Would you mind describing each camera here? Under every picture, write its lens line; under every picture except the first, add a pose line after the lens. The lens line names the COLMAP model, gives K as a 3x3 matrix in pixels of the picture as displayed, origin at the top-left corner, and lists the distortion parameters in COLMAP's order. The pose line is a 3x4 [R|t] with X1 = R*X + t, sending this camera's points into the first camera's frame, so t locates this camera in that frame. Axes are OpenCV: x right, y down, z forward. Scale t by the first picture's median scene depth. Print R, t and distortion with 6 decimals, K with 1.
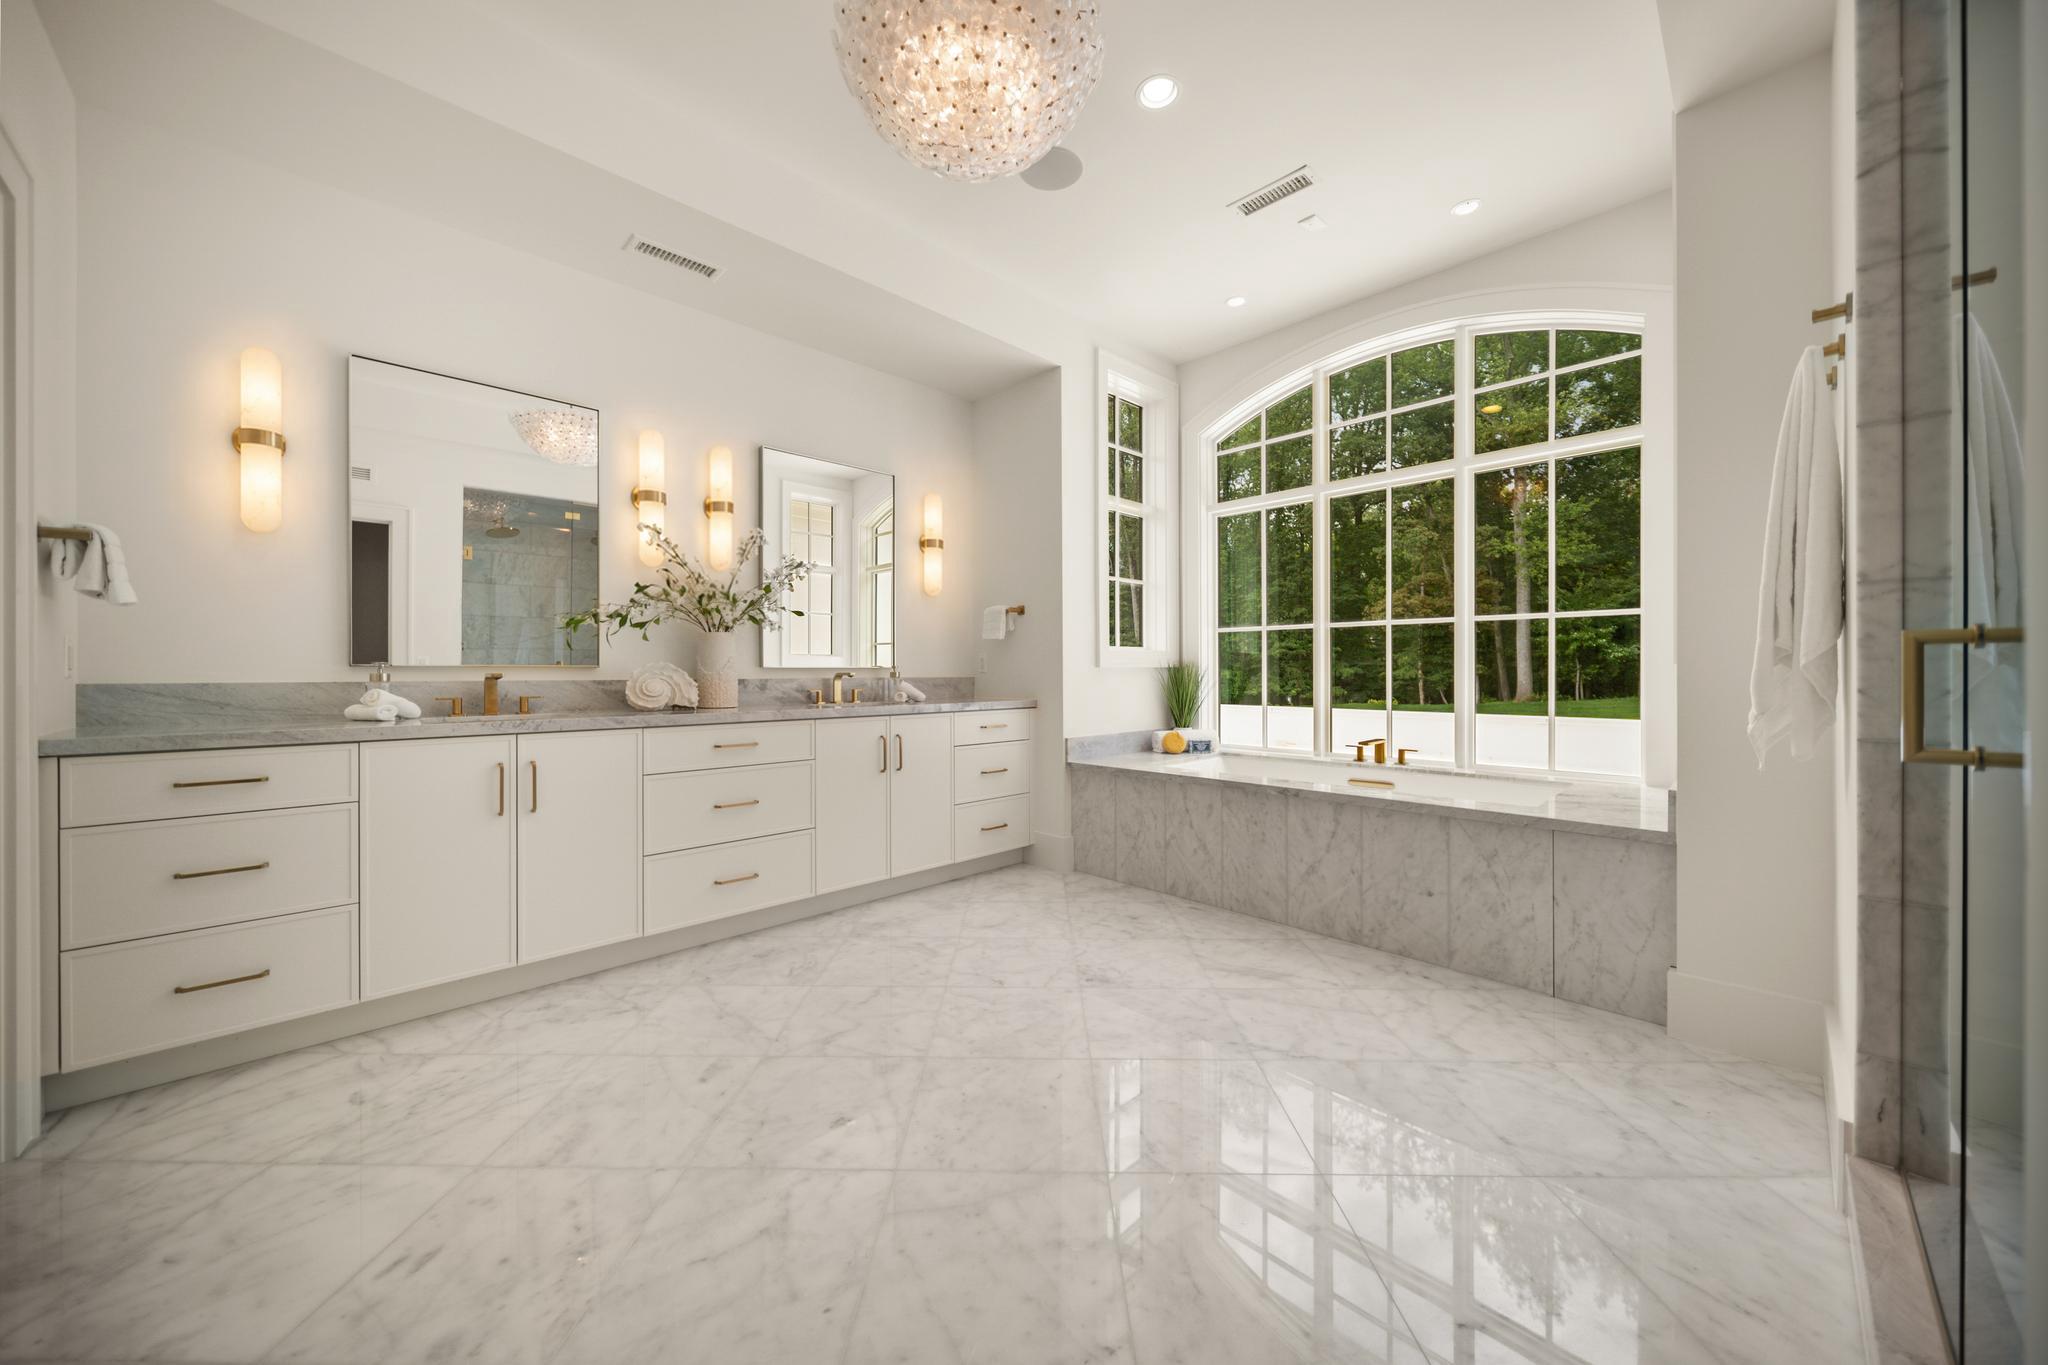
lens RADIAL K [[726.2, 0, 1019.4], [0, 726.2, 671.5], [0, 0, 1]] dist [-0.000430, -0.000064]
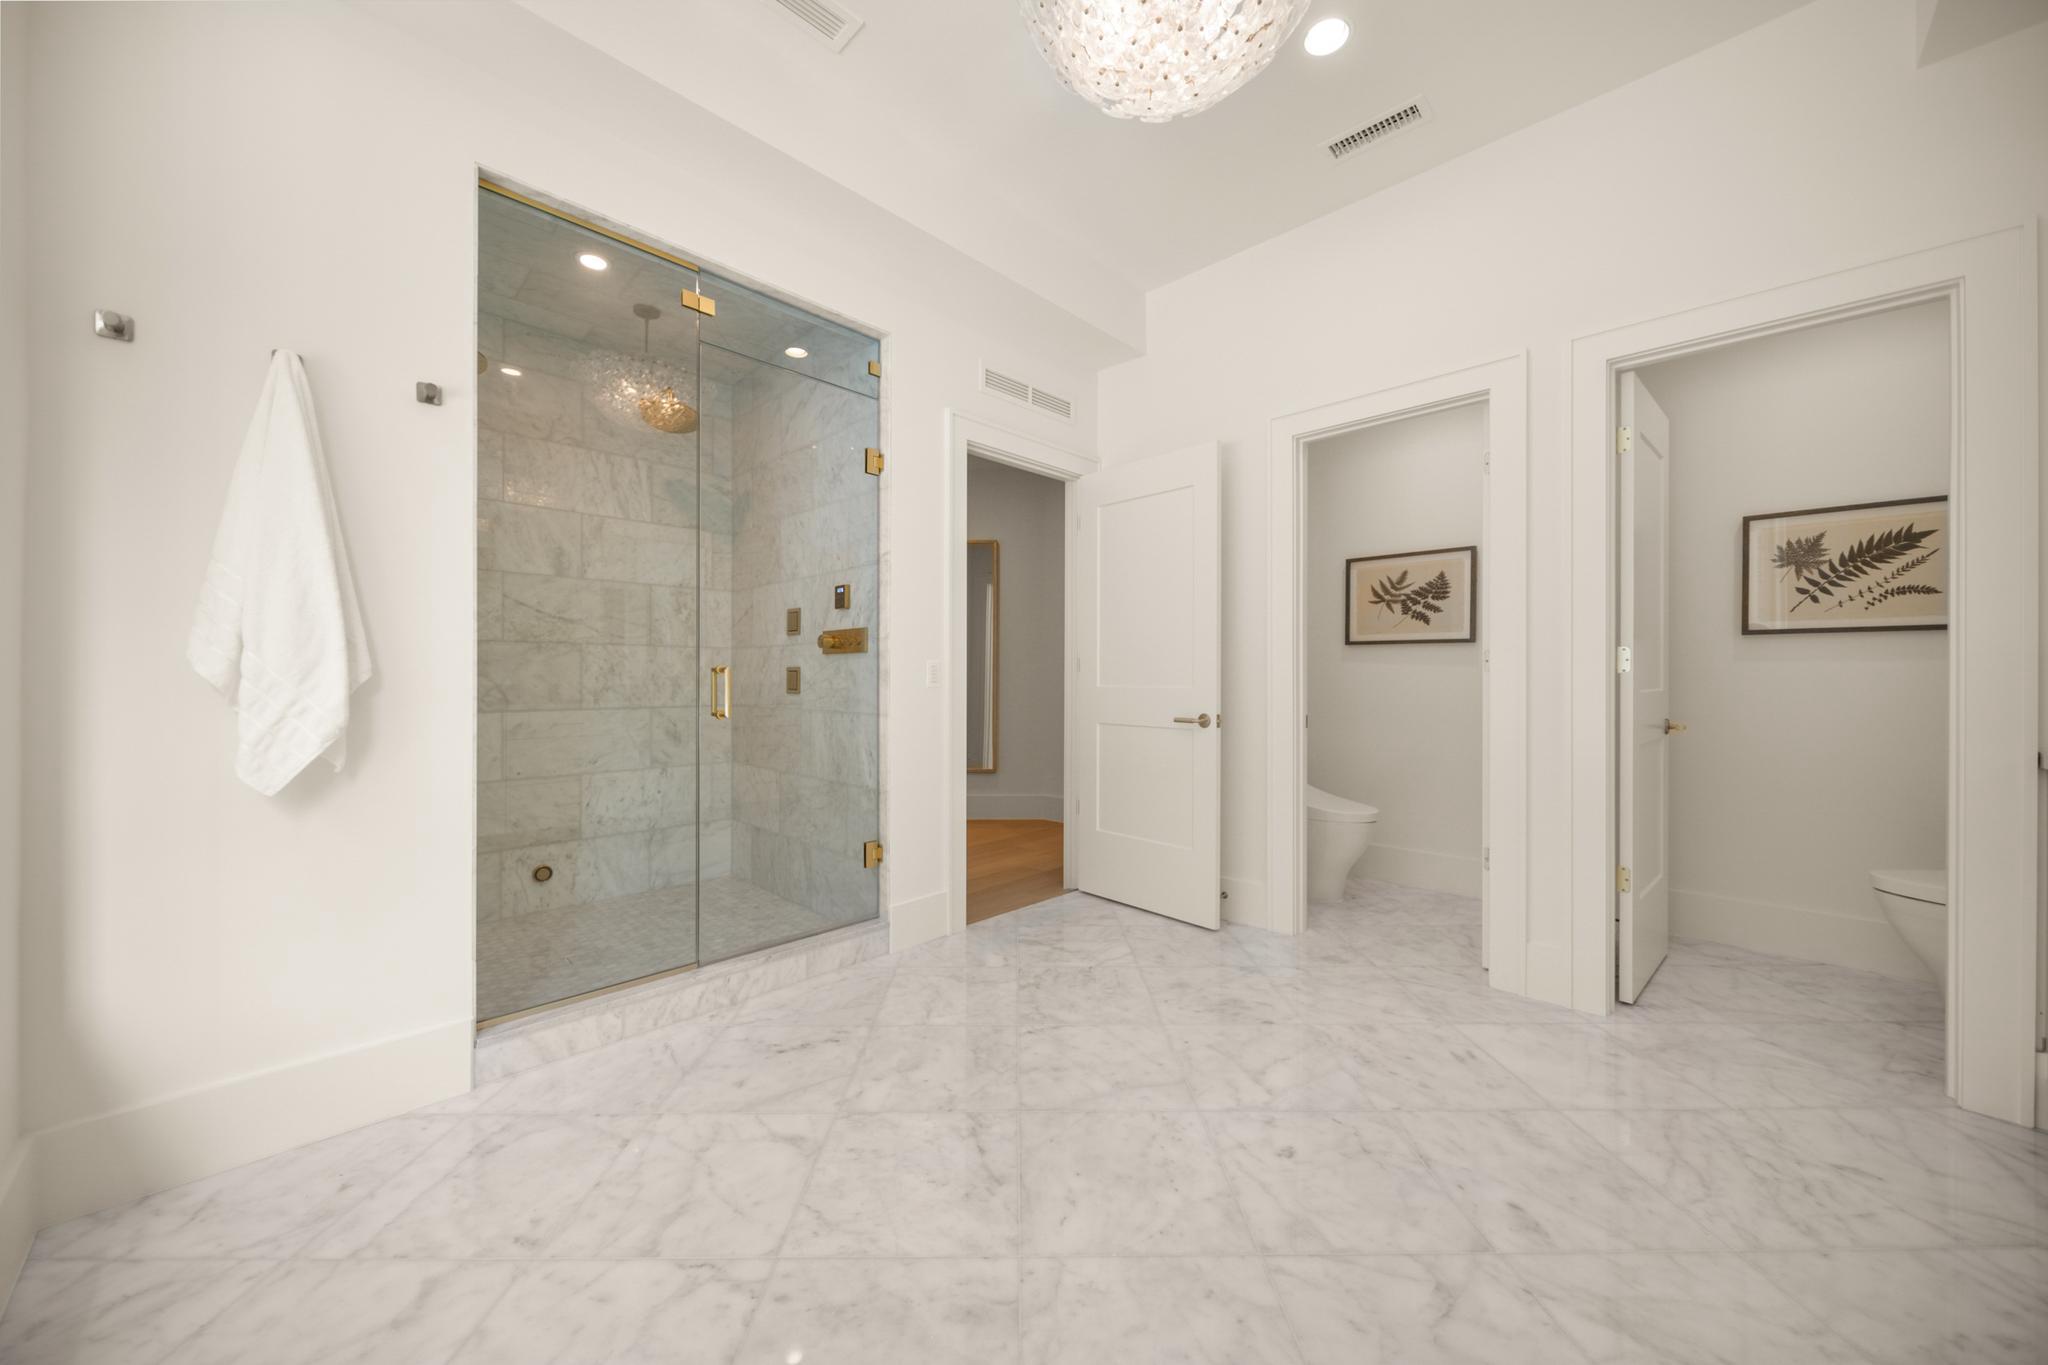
lens RADIAL K [[709.7, 0, 1020.9], [0, 709.7, 676.9], [0, 0, 1]] dist [0.000092, 0.000022]
pose [[-0.999680, -0.001996, -0.025231, 0.073978], [-0.002025, 0.999997, 0.001104, -0.006906], [0.025228, 0.001155, -0.999681, 1.079790]]
